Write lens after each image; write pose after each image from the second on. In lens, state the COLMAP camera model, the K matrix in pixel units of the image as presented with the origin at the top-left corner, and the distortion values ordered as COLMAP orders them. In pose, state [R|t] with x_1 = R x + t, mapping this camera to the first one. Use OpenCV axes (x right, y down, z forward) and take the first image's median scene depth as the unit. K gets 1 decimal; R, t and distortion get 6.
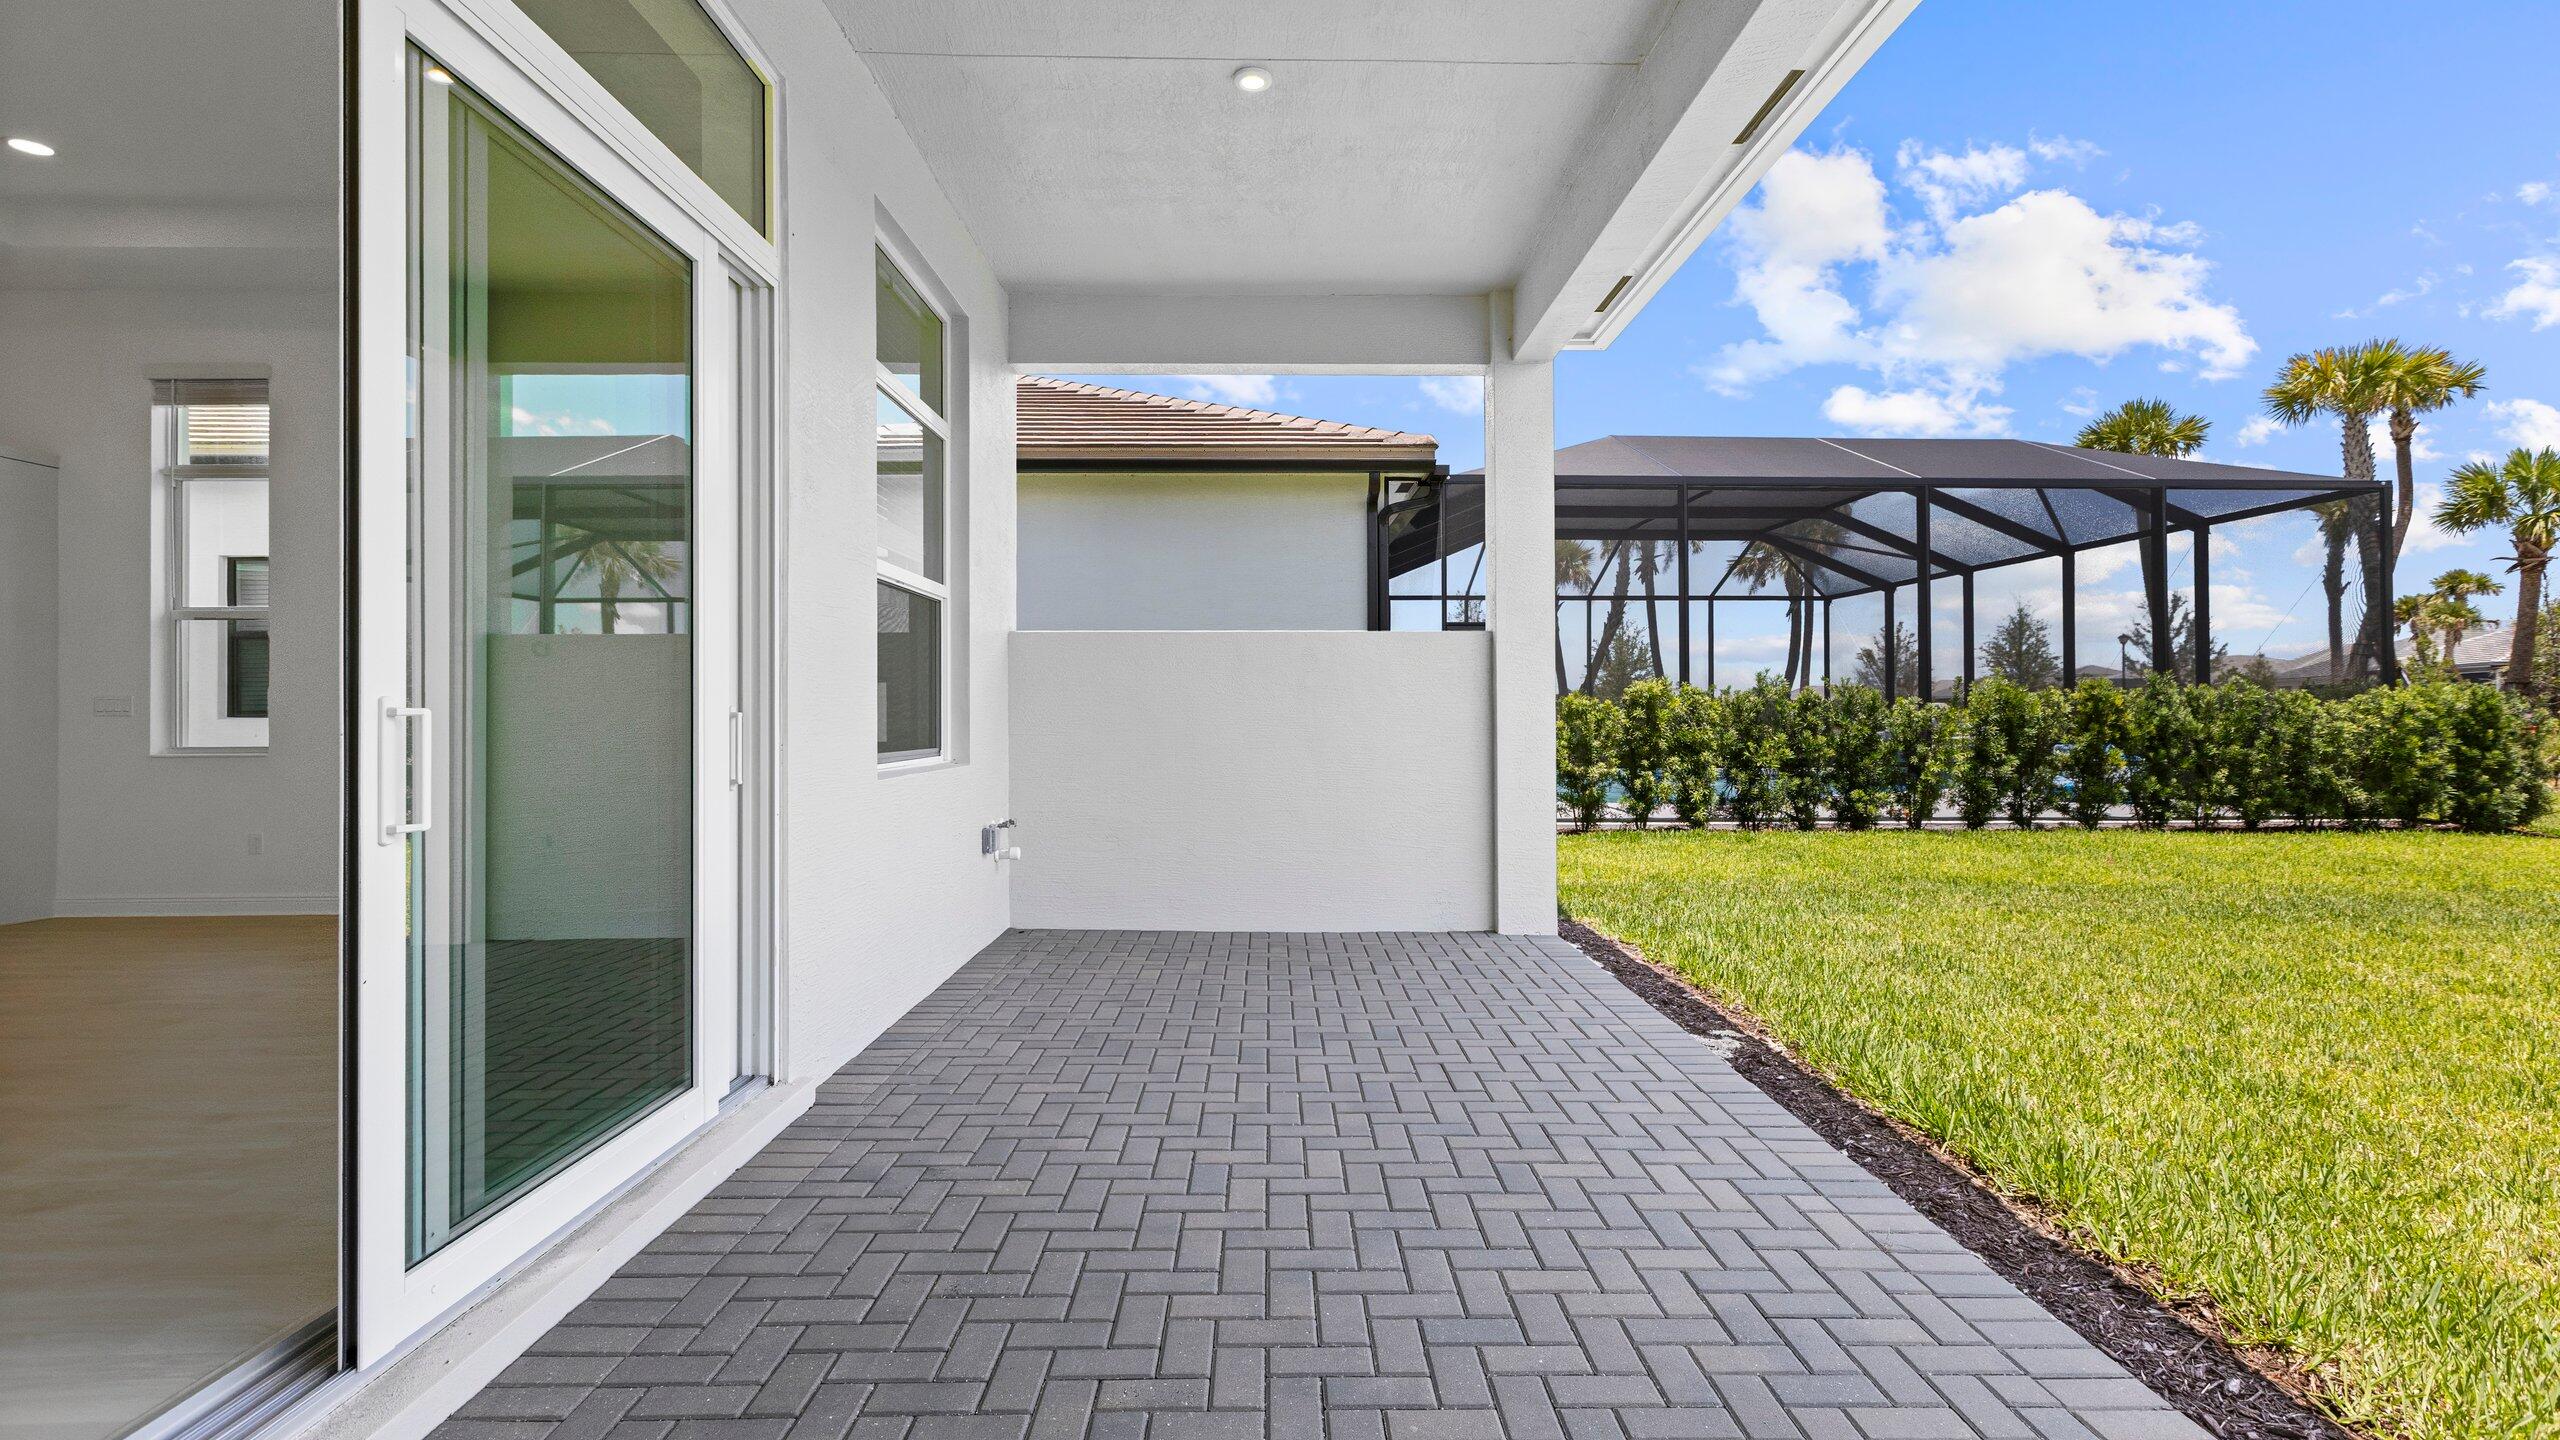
lens RADIAL K [[1165.5, 0, 1277.1], [0, 1165.5, 710.0], [0, 0, 1]] dist [-0.007934, 0.000192]
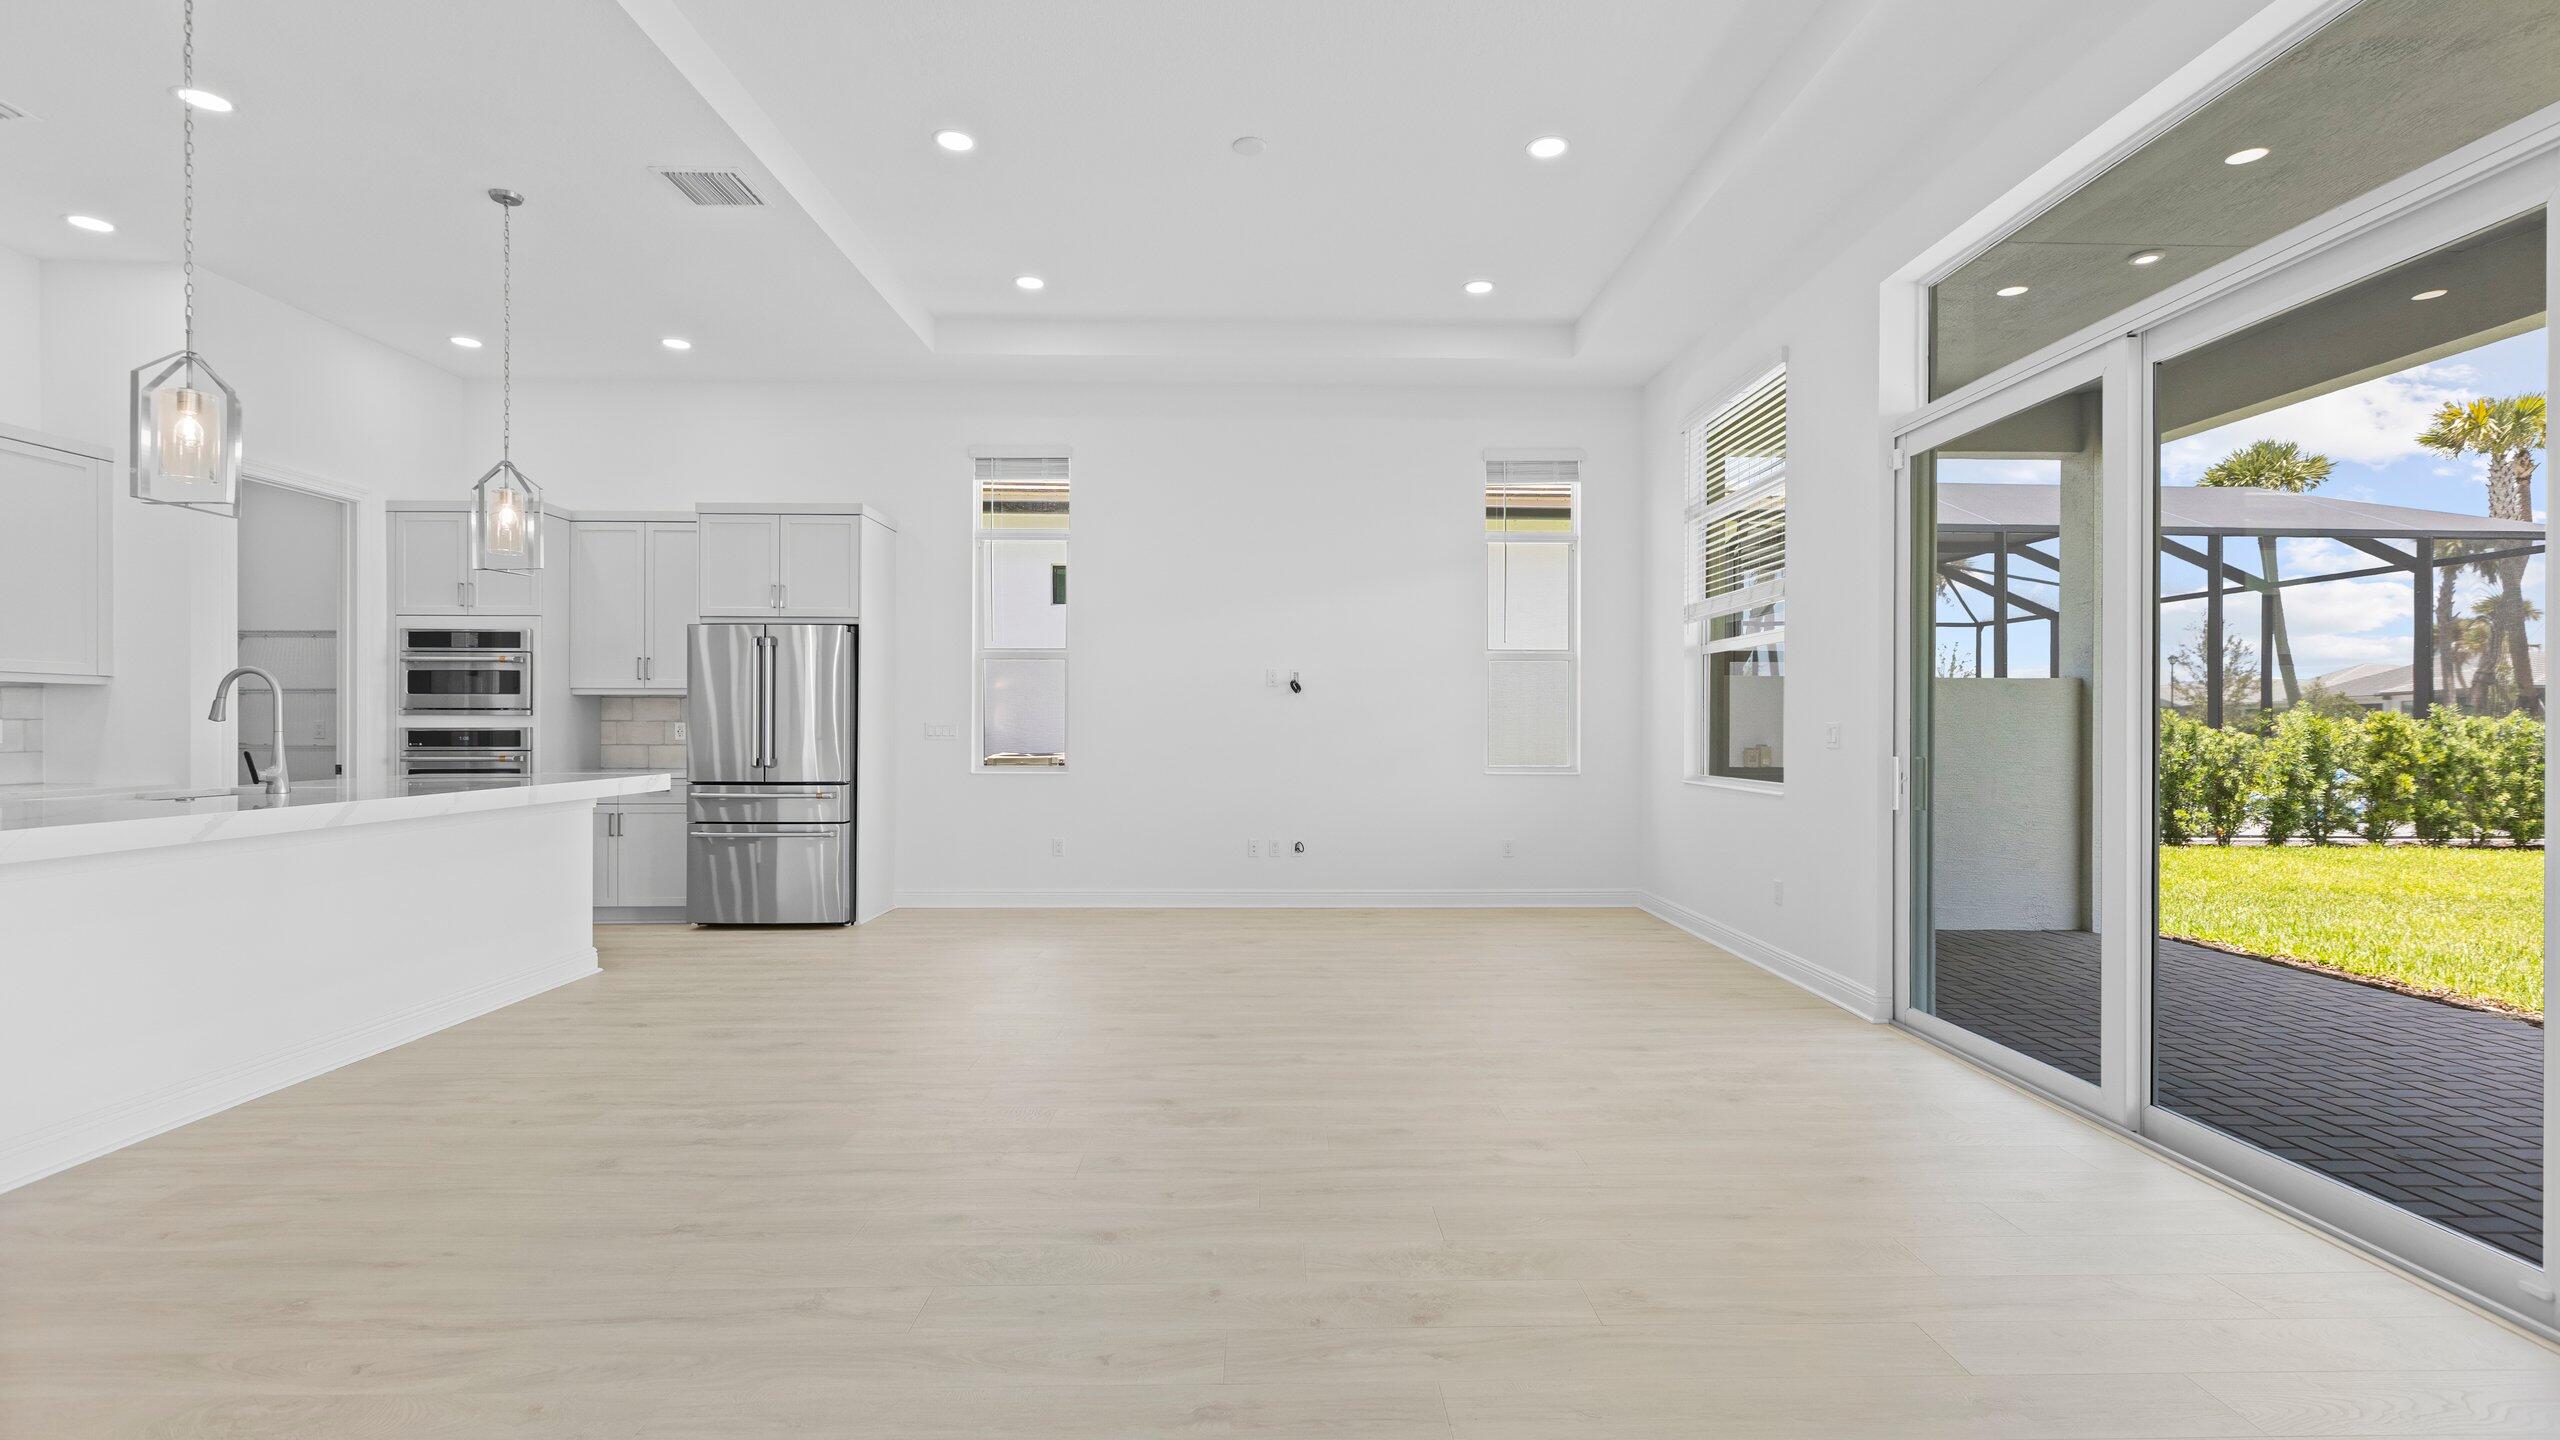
lens RADIAL K [[1143.3, 0, 1285.8], [0, 1143.3, 728.0], [0, 0, 1]] dist [-0.002280, -0.000787]
pose [[0.999976, 0.005975, 0.003610, -0.355510], [-0.005997, 0.999963, 0.006127, -0.011381], [-0.003573, -0.006148, 0.999975, -0.089843]]
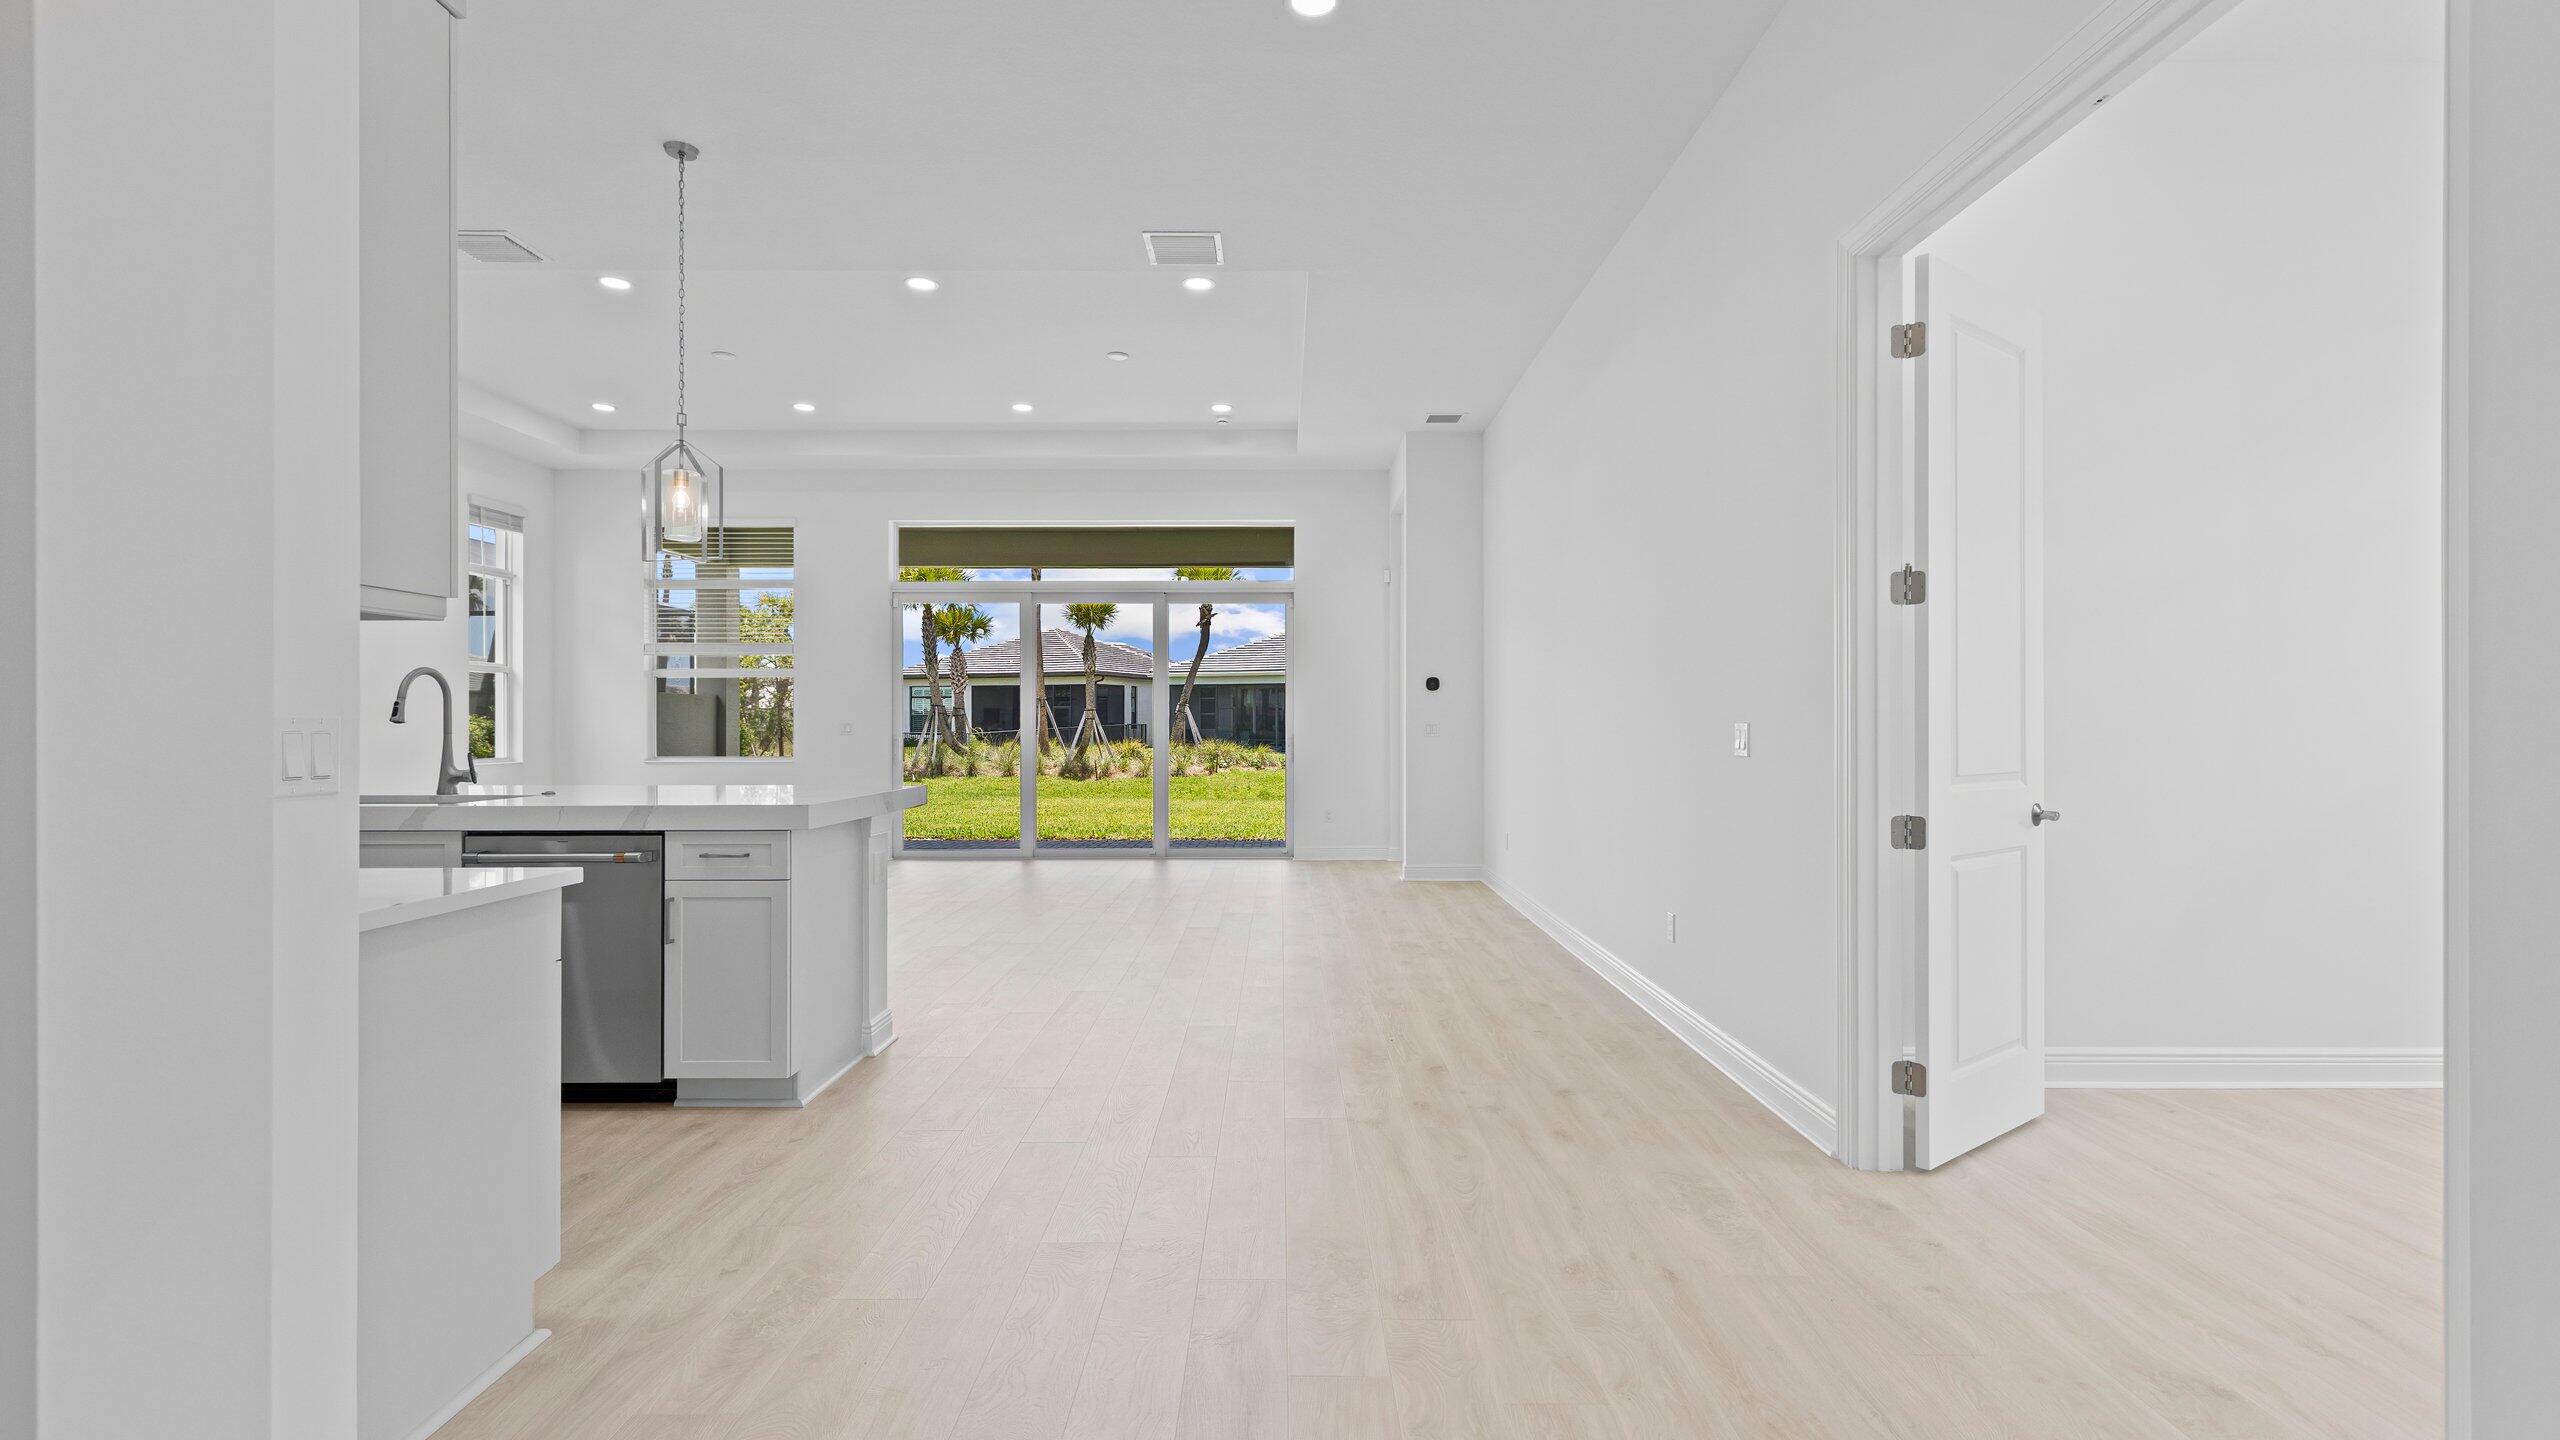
lens RADIAL K [[1143.3, 0, 1285.8], [0, 1143.3, 728.0], [0, 0, 1]] dist [-0.002280, -0.000787]
pose [[0.010332, -0.001866, 0.999945, -0.989535], [-0.001376, 0.999997, 0.001880, -0.009777], [-0.999946, -0.001396, 0.010329, -0.004283]]
